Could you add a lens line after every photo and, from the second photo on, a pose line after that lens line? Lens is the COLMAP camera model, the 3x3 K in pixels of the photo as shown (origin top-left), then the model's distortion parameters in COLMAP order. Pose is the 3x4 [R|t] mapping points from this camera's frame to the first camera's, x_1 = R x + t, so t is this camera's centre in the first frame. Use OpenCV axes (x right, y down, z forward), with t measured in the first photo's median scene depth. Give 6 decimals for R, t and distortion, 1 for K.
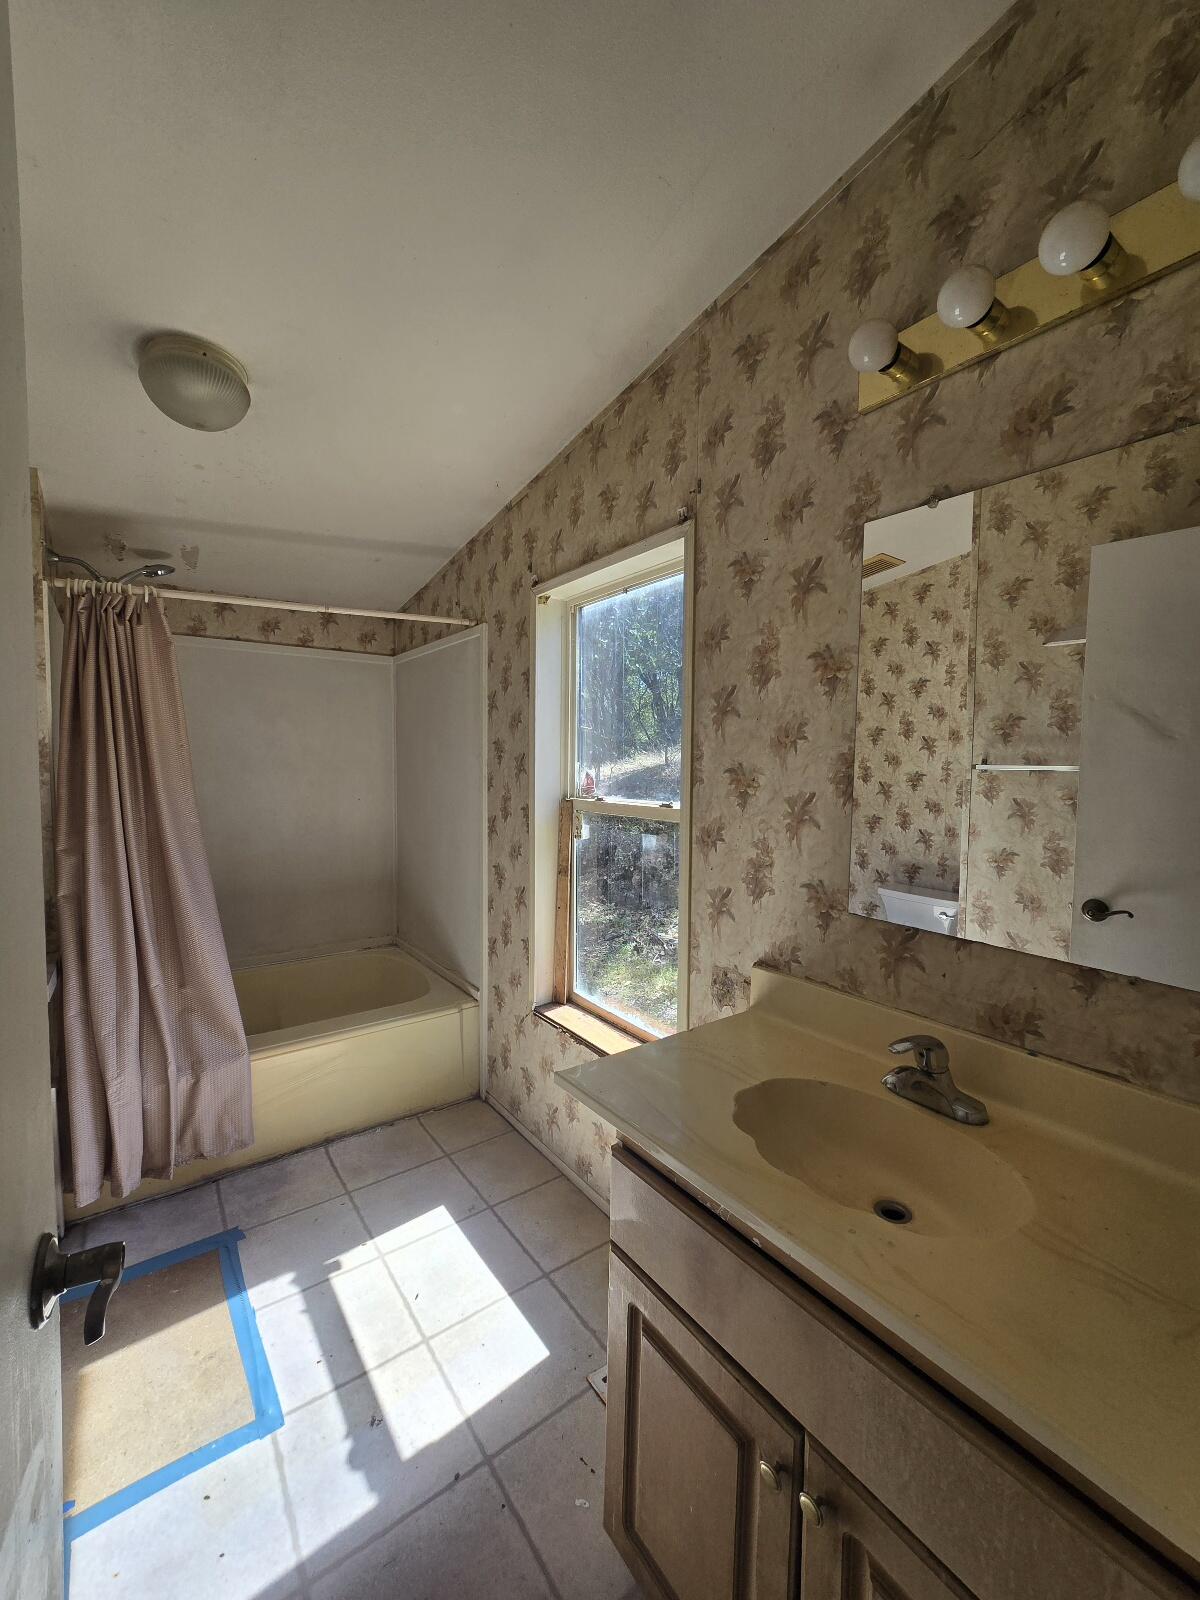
lens RADIAL K [[655.2, 0, 592.3], [0, 655.2, 795.4], [0, 0, 1]] dist [-0.002679, 0.001513]
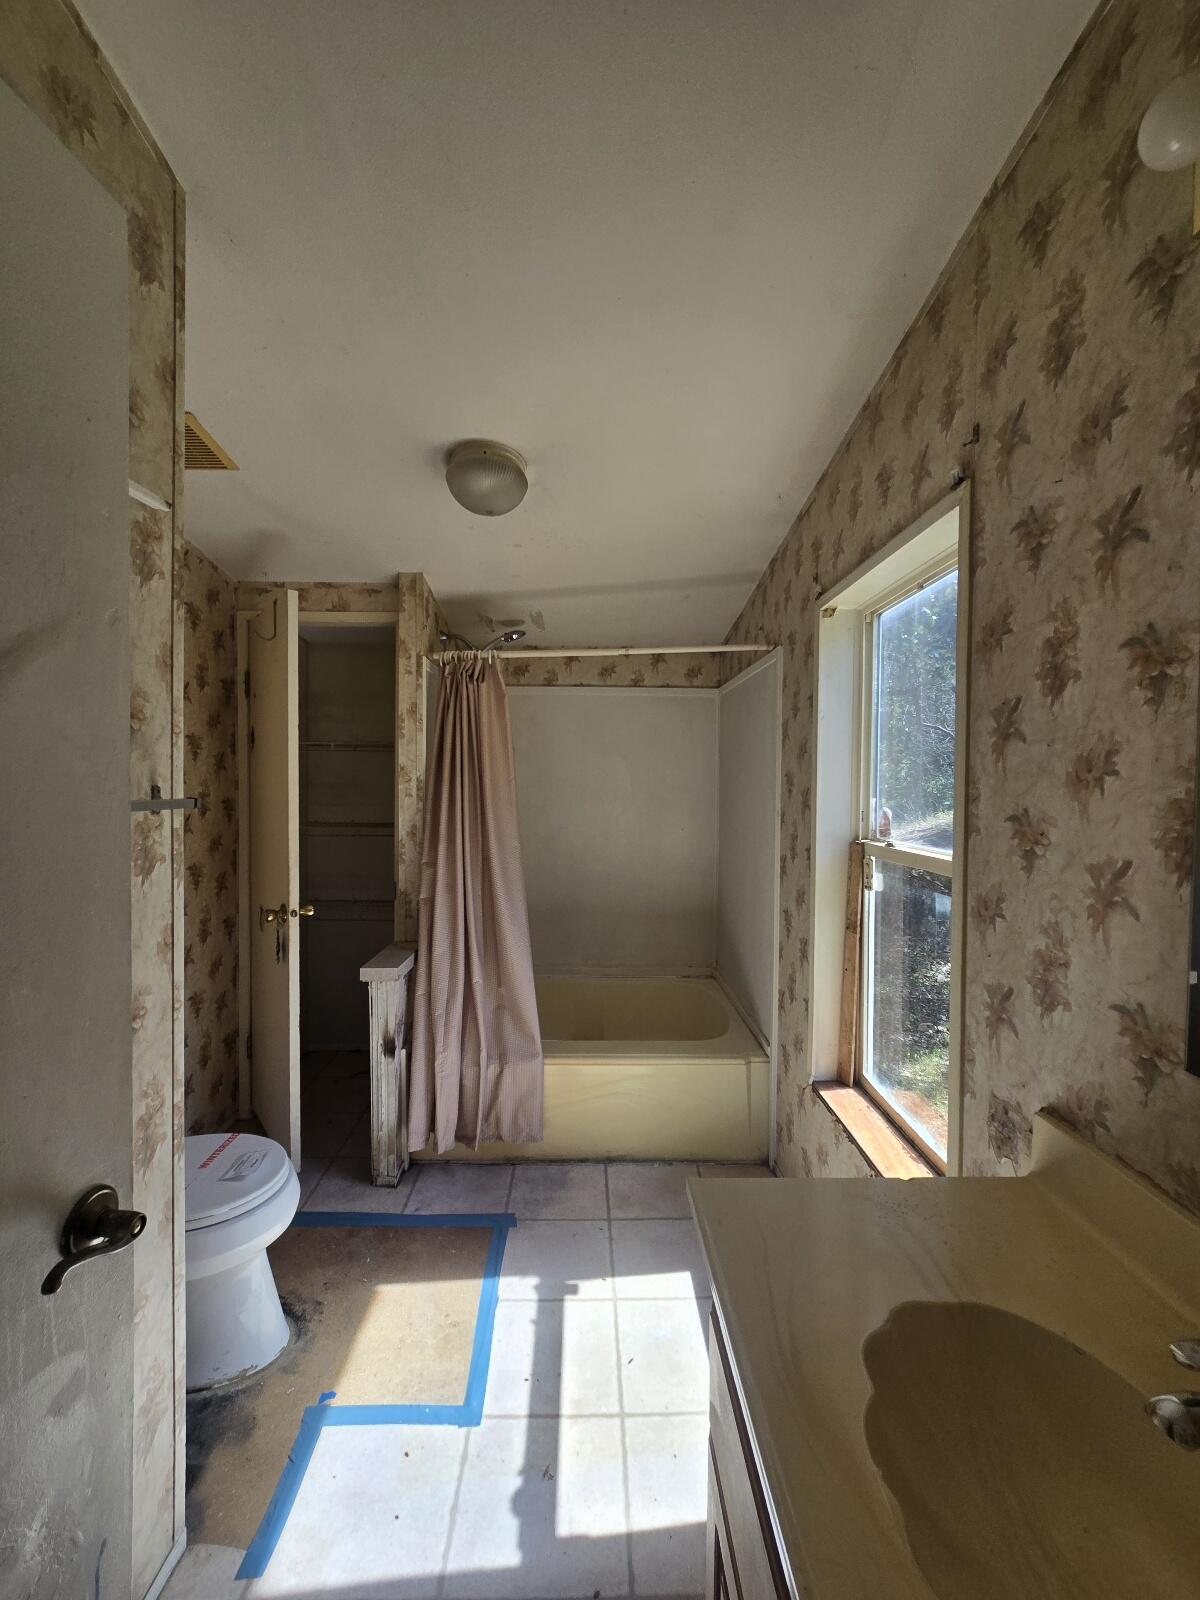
lens RADIAL K [[650.1, 0, 596.4], [0, 650.1, 792.9], [0, 0, 1]] dist [-0.000946, 0.000197]
pose [[0.821473, 0.008468, -0.570185, 0.223854], [-0.032751, 0.998940, -0.032349, -0.026214], [0.569307, 0.045248, 0.820879, 0.162357]]
